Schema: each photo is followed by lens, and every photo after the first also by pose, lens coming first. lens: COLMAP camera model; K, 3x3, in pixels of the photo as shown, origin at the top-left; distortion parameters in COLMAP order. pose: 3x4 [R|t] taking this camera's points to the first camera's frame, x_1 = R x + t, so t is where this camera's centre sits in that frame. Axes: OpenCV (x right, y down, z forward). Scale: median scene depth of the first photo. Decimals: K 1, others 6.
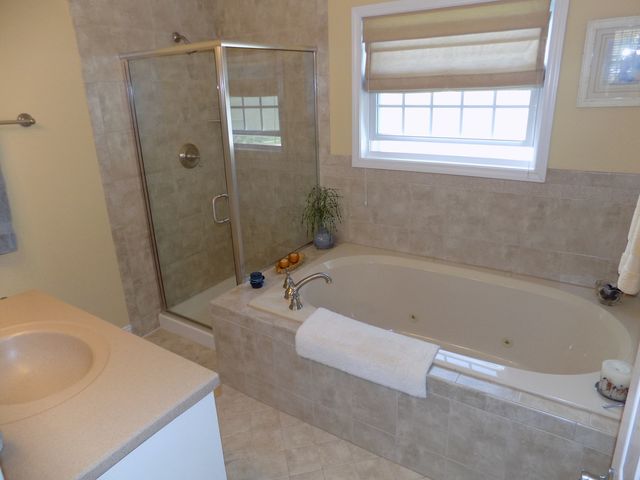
lens RADIAL K [[431.3, 0, 326.1], [0, 431.3, 236.3], [0, 0, 1]] dist [-0.097435, 0.102142]
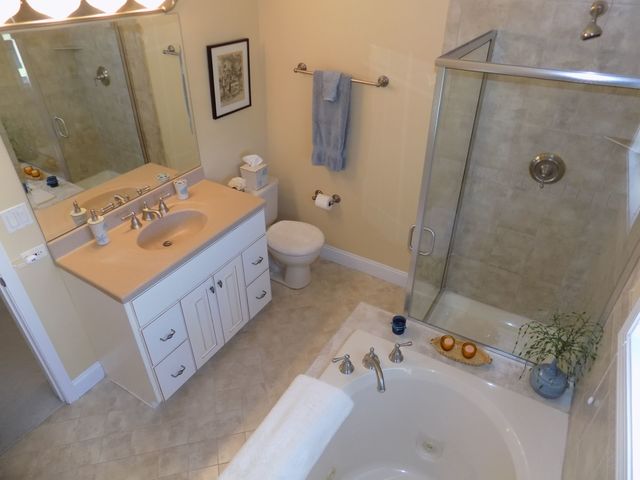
lens RADIAL K [[426.0, 0, 321.8], [0, 426.0, 231.5], [0, 0, 1]] dist [-0.036248, 0.001197]
pose [[0.035835, 0.574438, -0.817763, 0.356822], [-0.333757, 0.778185, 0.532010, -0.376056], [0.941978, 0.253870, 0.219609, 0.490359]]
